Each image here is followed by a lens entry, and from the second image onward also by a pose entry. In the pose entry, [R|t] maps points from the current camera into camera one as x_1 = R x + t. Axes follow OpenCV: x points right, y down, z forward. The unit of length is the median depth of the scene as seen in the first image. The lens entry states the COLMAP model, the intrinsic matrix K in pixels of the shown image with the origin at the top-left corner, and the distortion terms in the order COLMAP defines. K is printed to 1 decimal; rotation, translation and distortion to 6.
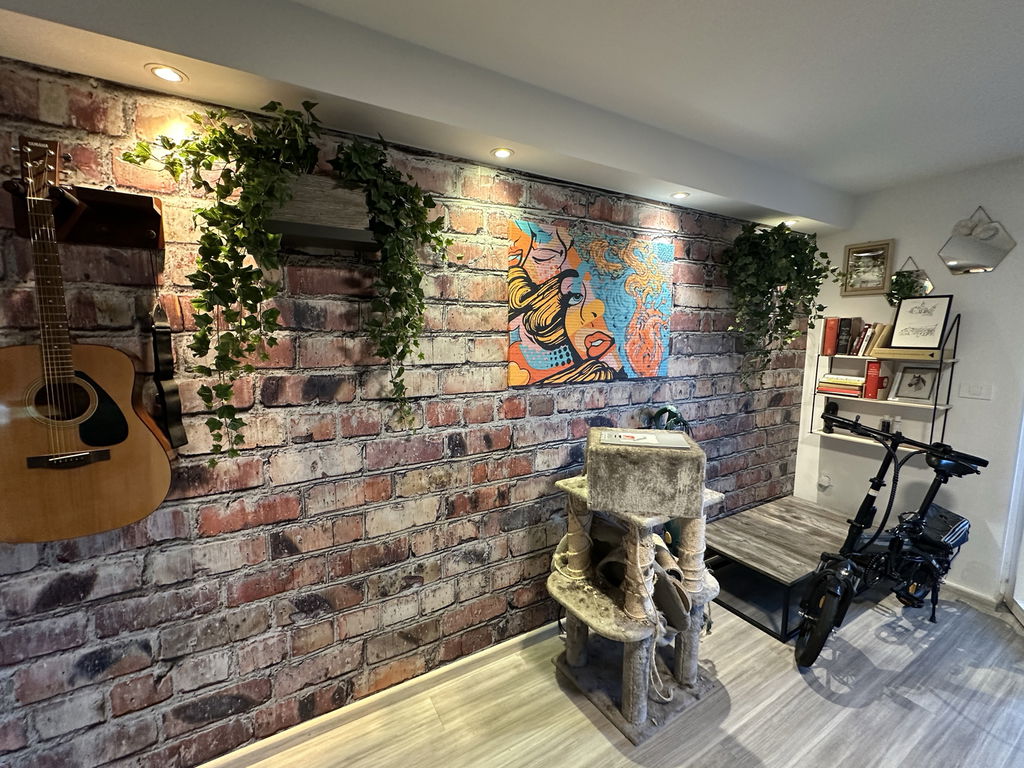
lens RADIAL K [[424.3, 0, 510.0], [0, 424.3, 384.9], [0, 0, 1]] dist [0.000184, 0.000022]
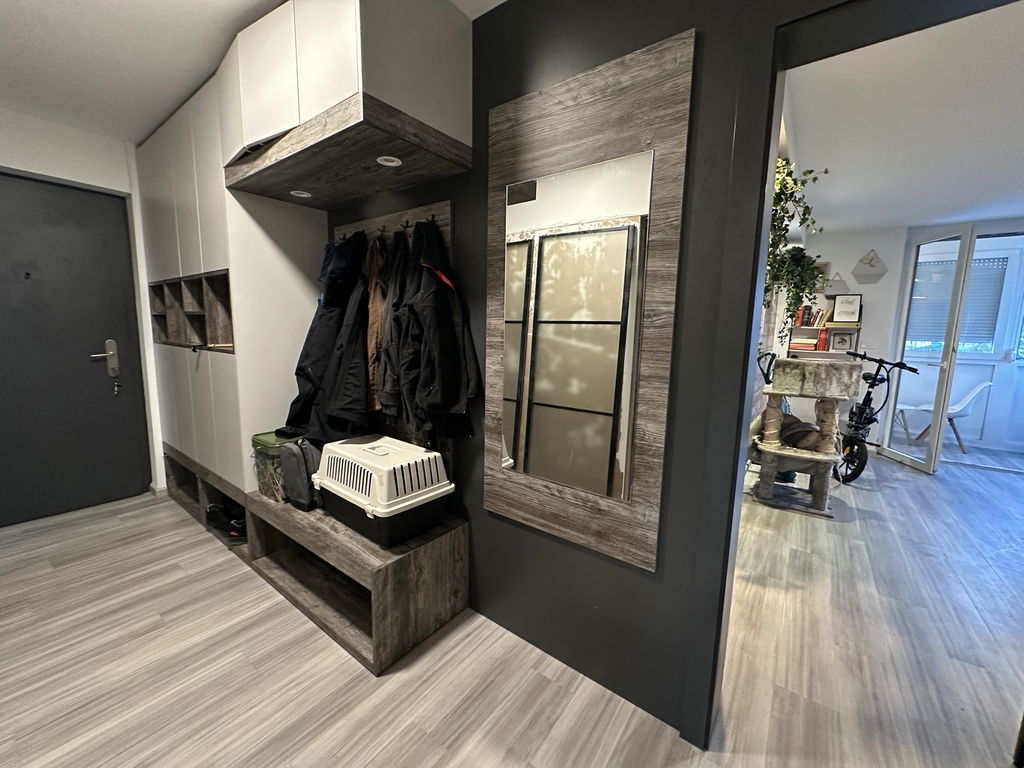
lens RADIAL K [[407.6, 0, 510.1], [0, 407.6, 382.9], [0, 0, 1]] dist [-0.000508, 0.000304]
pose [[0.916890, -0.030475, 0.397975, -1.796061], [0.024085, 0.999488, 0.021047, 0.171384], [-0.398413, -0.009712, 0.917155, -0.100505]]
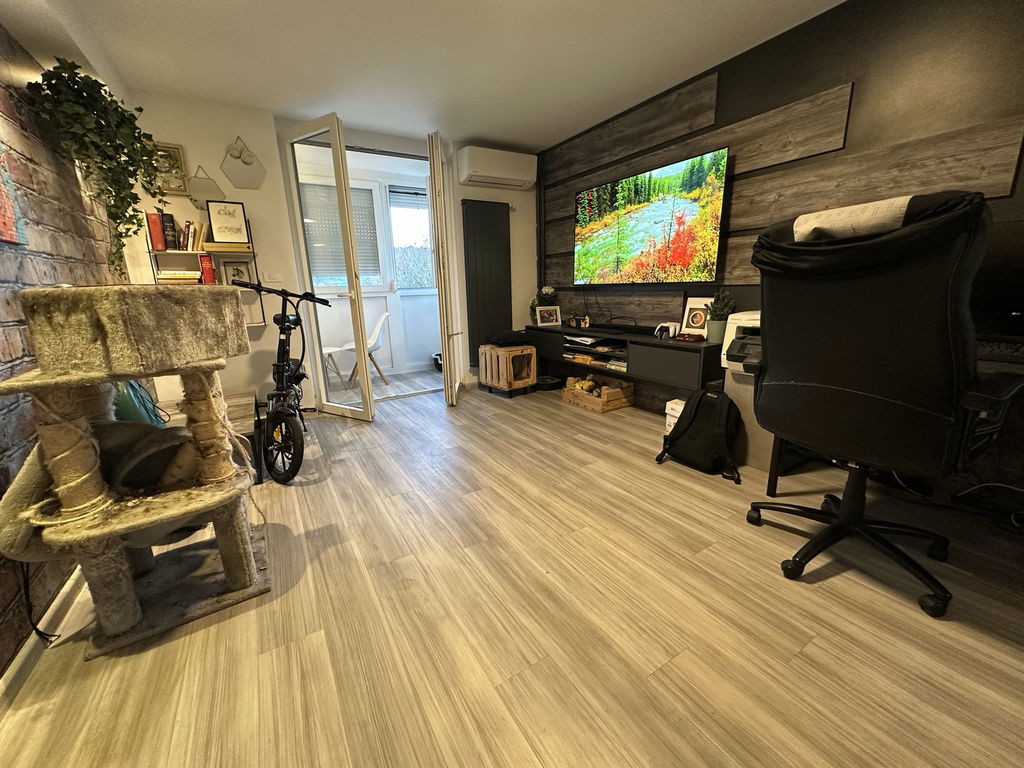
lens RADIAL K [[407.6, 0, 509.2], [0, 407.6, 382.4], [0, 0, 1]] dist [-0.000508, 0.000304]
pose [[-0.024462, -0.230123, 0.972854, -0.551603], [0.150084, 0.961271, 0.231157, 0.247496], [-0.988371, 0.151664, 0.011023, 0.368061]]
